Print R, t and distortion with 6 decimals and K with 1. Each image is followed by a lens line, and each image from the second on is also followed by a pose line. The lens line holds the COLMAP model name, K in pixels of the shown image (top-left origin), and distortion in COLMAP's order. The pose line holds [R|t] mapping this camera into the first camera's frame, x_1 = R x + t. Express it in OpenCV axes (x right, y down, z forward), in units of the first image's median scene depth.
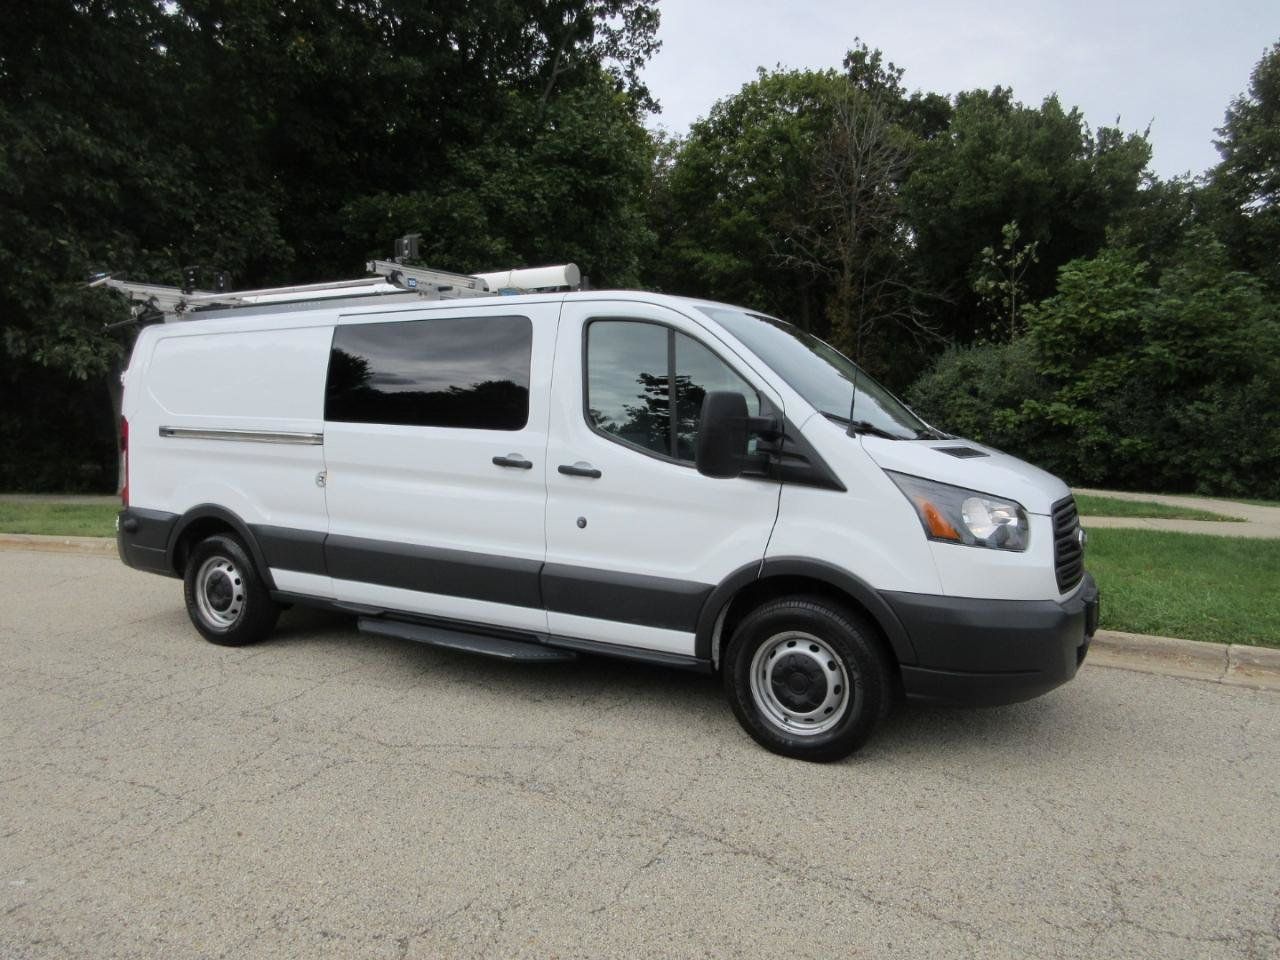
lens RADIAL K [[970.3, 0, 643.3], [0, 970.3, 474.3], [0, 0, 1]] dist [0.000503, 0.008205]
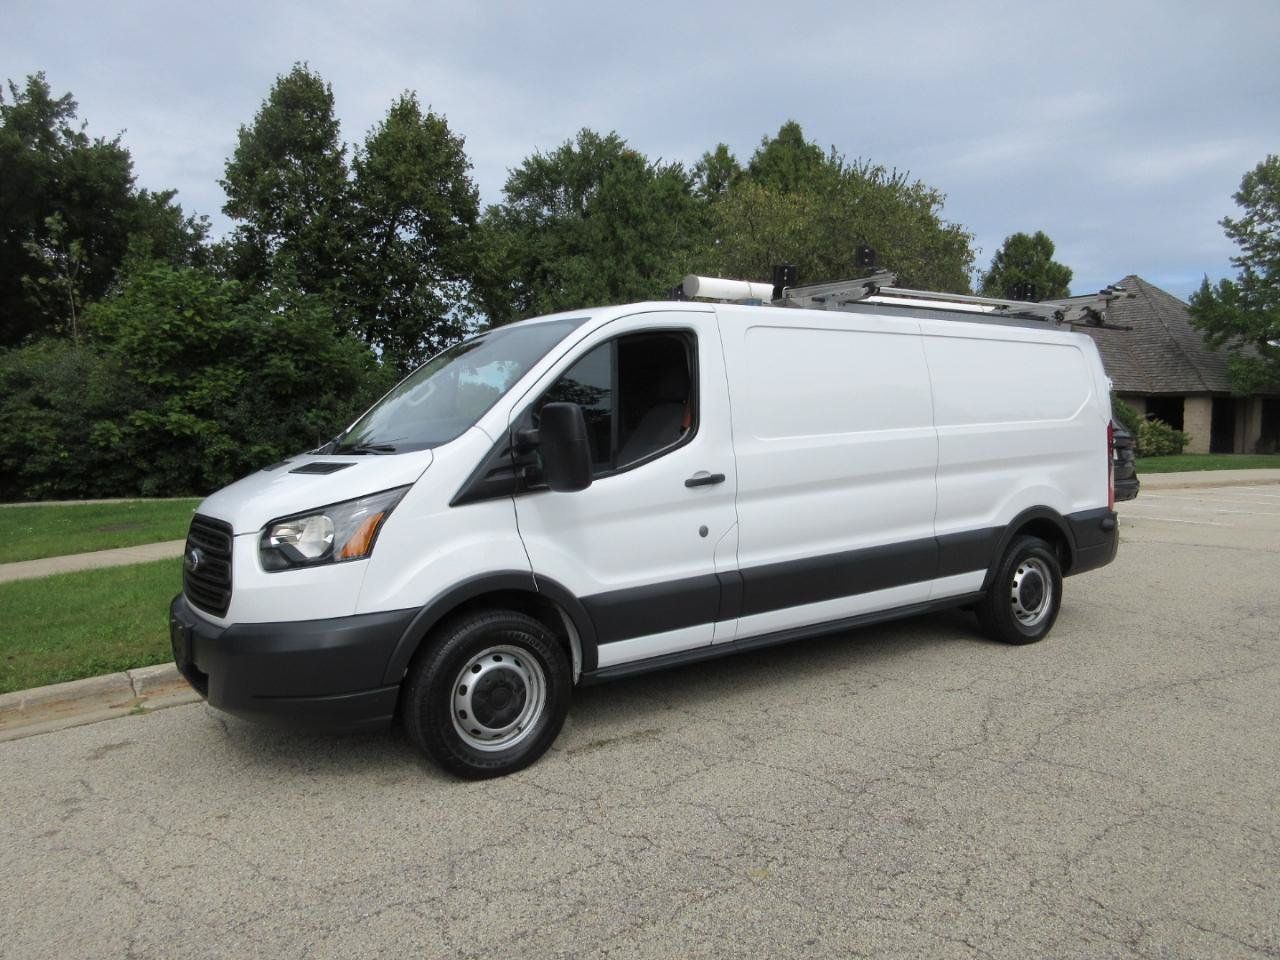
lens RADIAL K [[970.3, 0, 641.0], [0, 970.3, 470.1], [0, 0, 1]] dist [0.000503, 0.008205]
pose [[0.406039, -0.067456, 0.911363, -0.960228], [0.080473, 0.996037, 0.037871, -0.055547], [-0.910306, 0.057963, 0.409858, 0.642602]]
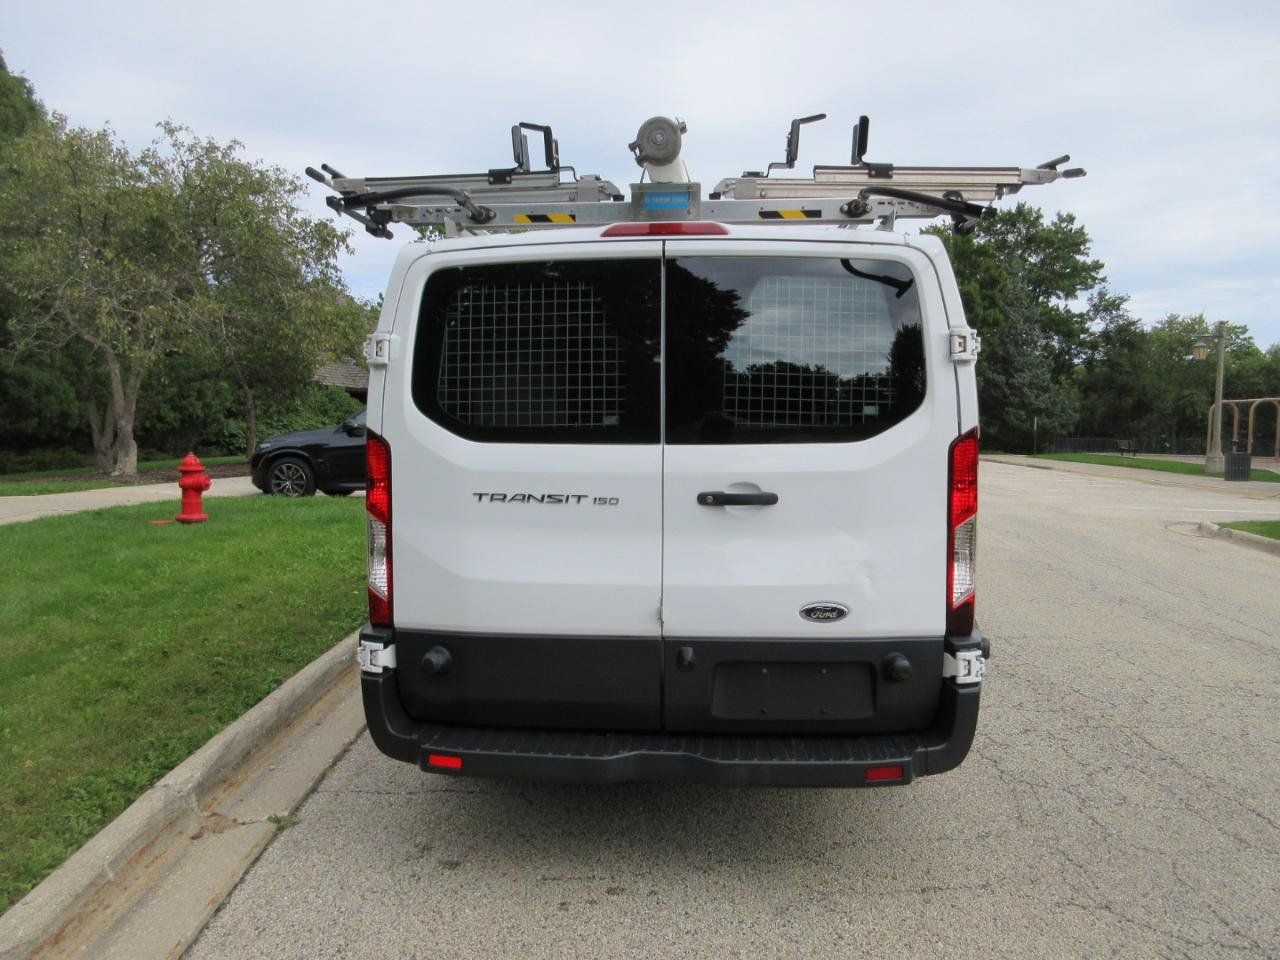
lens RADIAL K [[970.3, 0, 642.1], [0, 970.3, 479.2], [0, 0, 1]] dist [0.000503, 0.008205]
pose [[-0.440734, -0.079098, 0.894146, -0.969070], [0.048830, 0.992522, 0.111870, -0.106269], [-0.896308, 0.092966, -0.433576, 1.476964]]
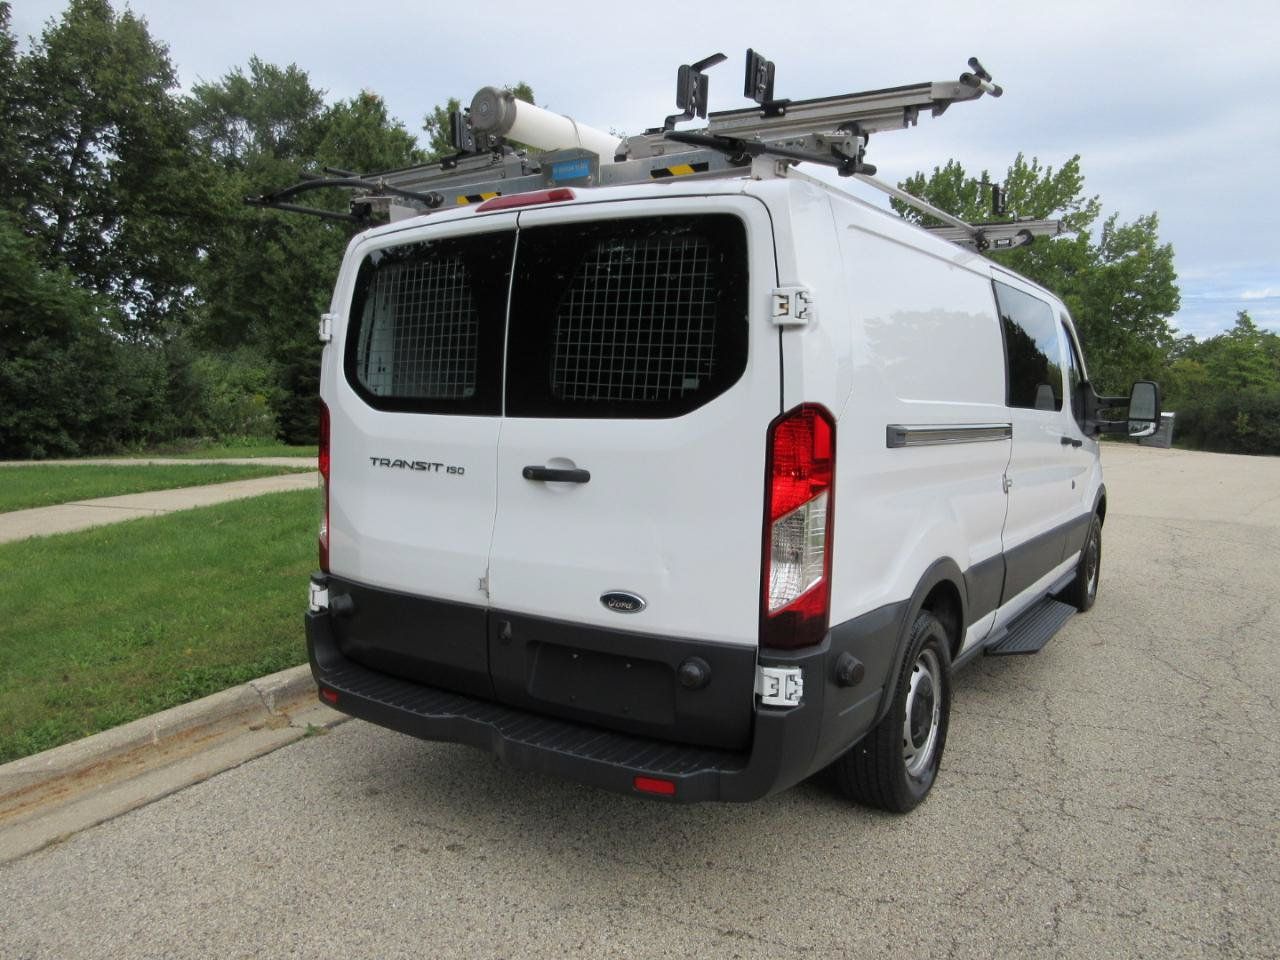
lens RADIAL K [[970.3, 0, 635.0], [0, 970.3, 479.2], [0, 0, 1]] dist [0.000503, 0.008205]
pose [[0.061230, -0.104364, 0.992653, -1.020329], [0.048038, 0.993674, 0.101508, -0.082691], [-0.996967, 0.041470, 0.065856, 1.148011]]
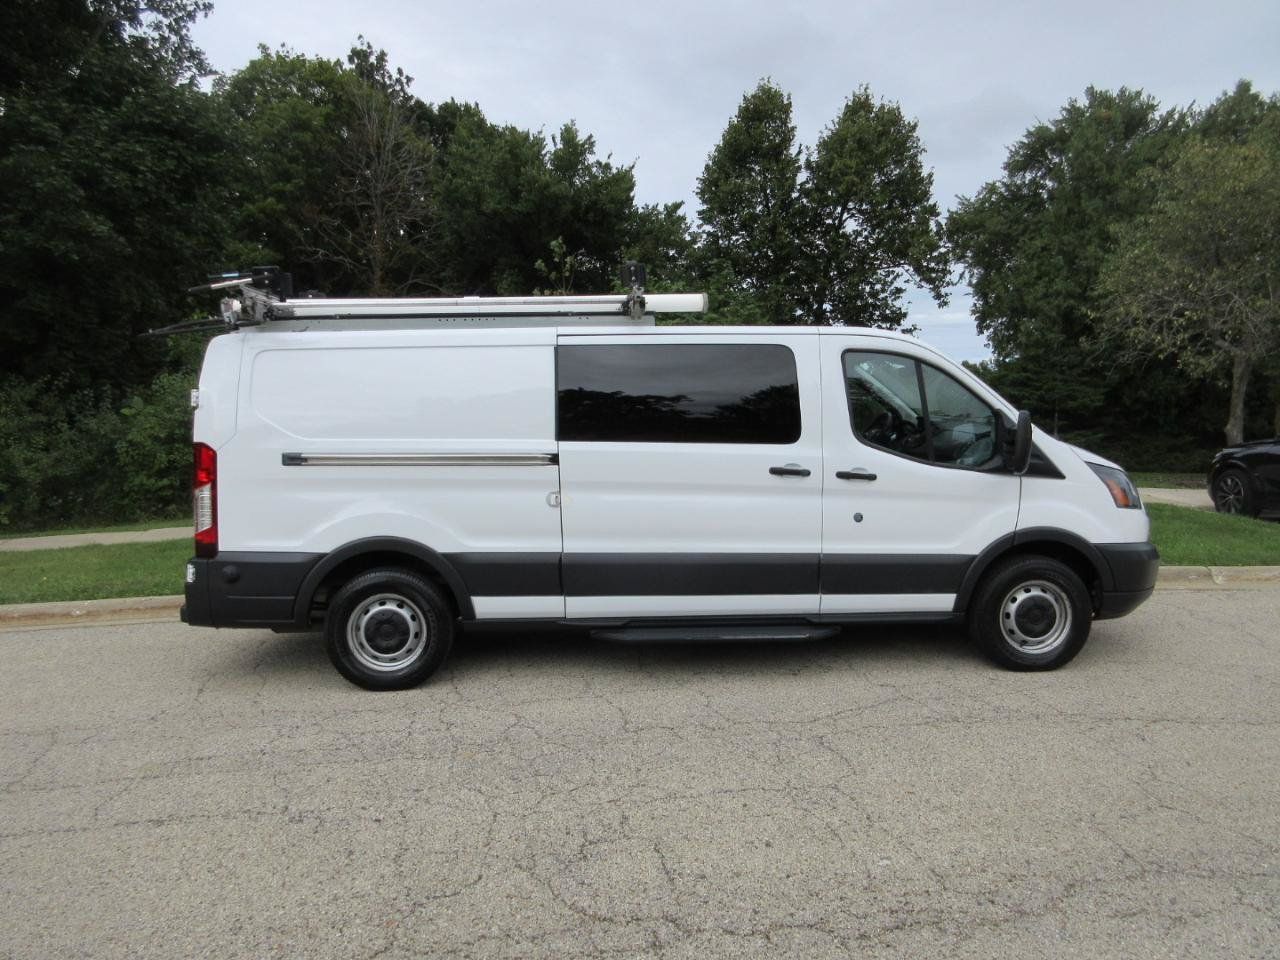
lens RADIAL K [[970.3, 0, 638.0], [0, 970.3, 480.6], [0, 0, 1]] dist [0.000503, 0.008205]
pose [[0.826556, -0.060222, 0.559623, -0.759313], [0.052856, 0.998171, 0.029347, -0.036464], [-0.560367, 0.005323, 0.828227, 0.113880]]
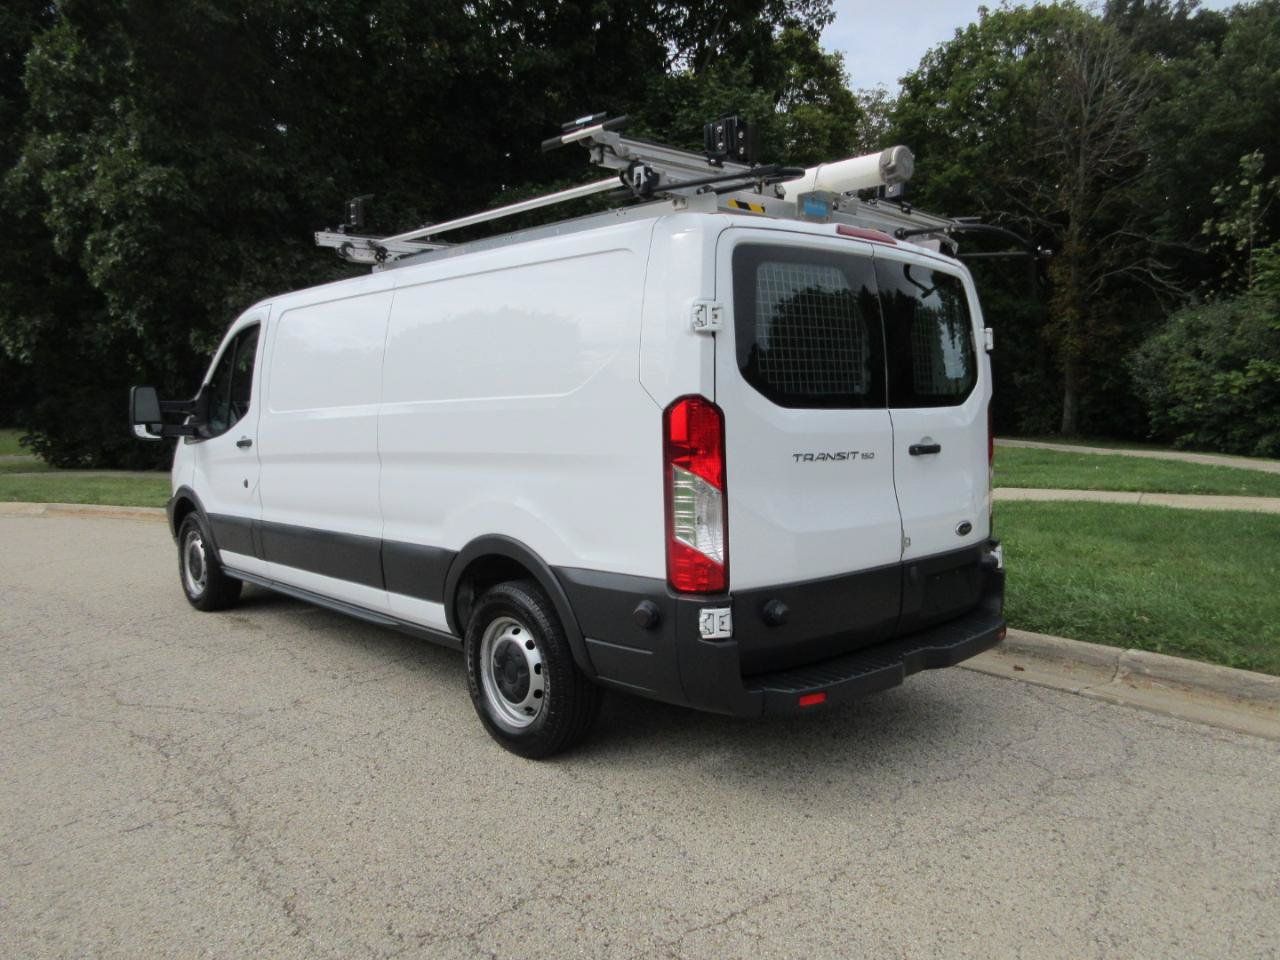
lens RADIAL K [[970.3, 0, 647.9], [0, 970.3, 478.8], [0, 0, 1]] dist [0.000503, 0.008205]
pose [[0.959865, -0.003146, -0.280446, 0.444982], [0.010712, 0.999619, 0.025450, 0.002932], [0.280259, -0.027433, 0.959532, 0.087584]]
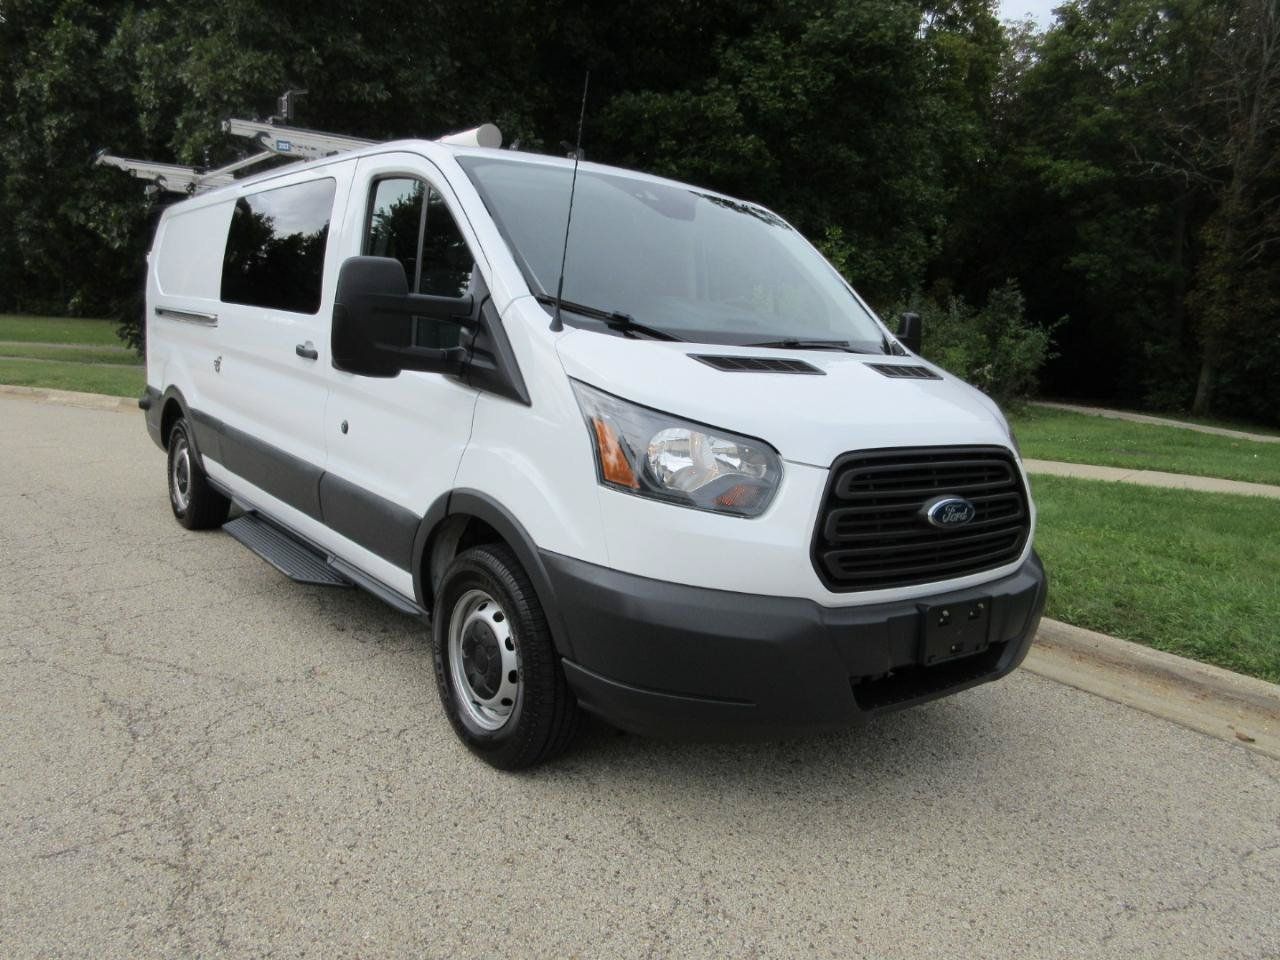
lens RADIAL K [[970.3, 0, 646.1], [0, 970.3, 480.2], [0, 0, 1]] dist [0.000503, 0.008205]
pose [[0.927726, 0.100738, -0.359410, 0.372276], [-0.071928, 0.993094, 0.092686, -0.000284], [0.366265, -0.060135, 0.928565, 0.252327]]
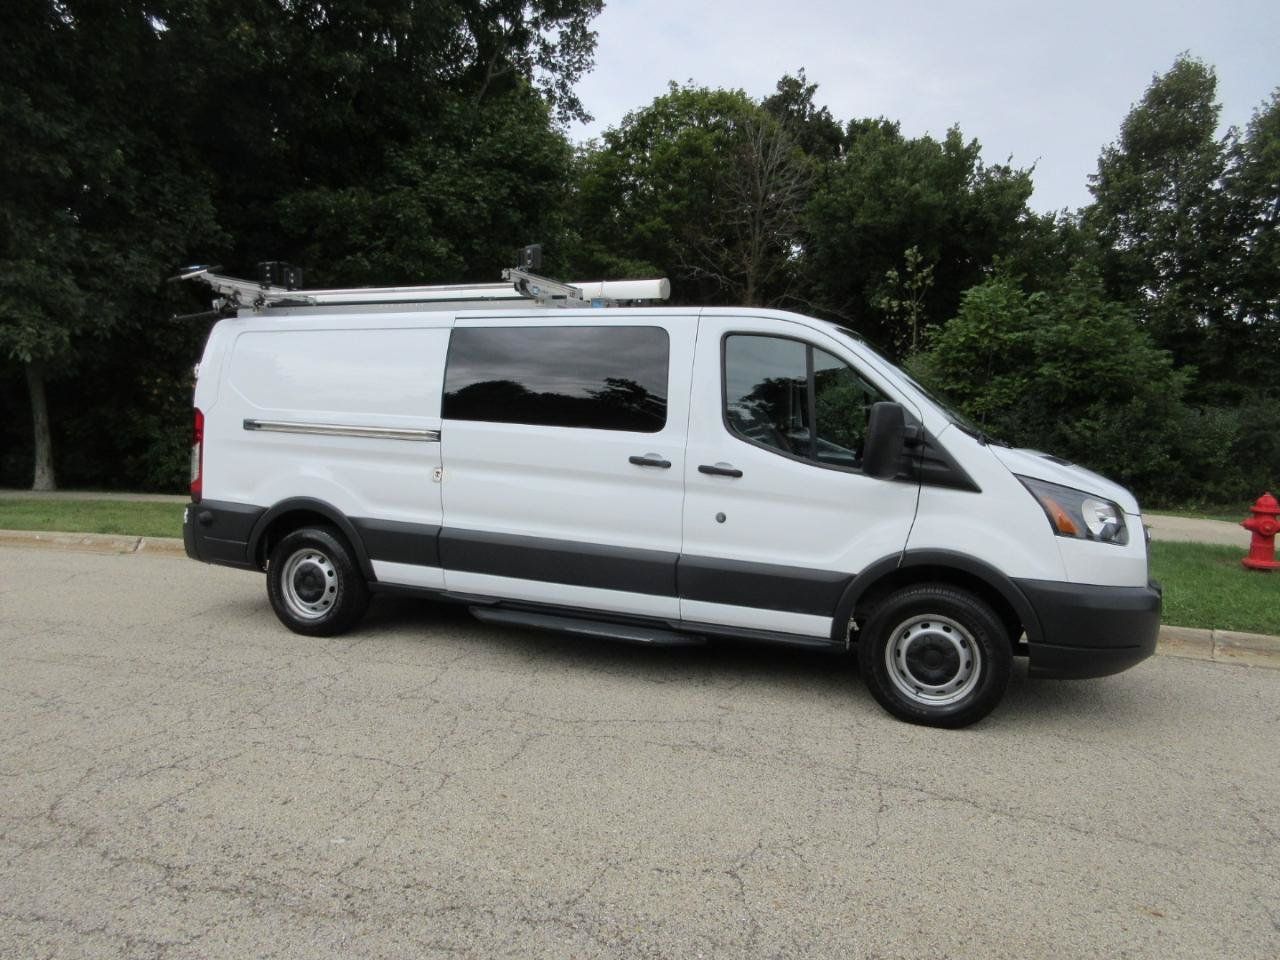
lens RADIAL K [[970.3, 0, 640.9], [0, 970.3, 475.5], [0, 0, 1]] dist [0.000503, 0.008205]
pose [[0.990548, 0.016863, 0.136129, -0.237490], [-0.016386, 0.999855, -0.004621, 0.006799], [-0.136188, 0.002346, 0.990680, -0.059585]]
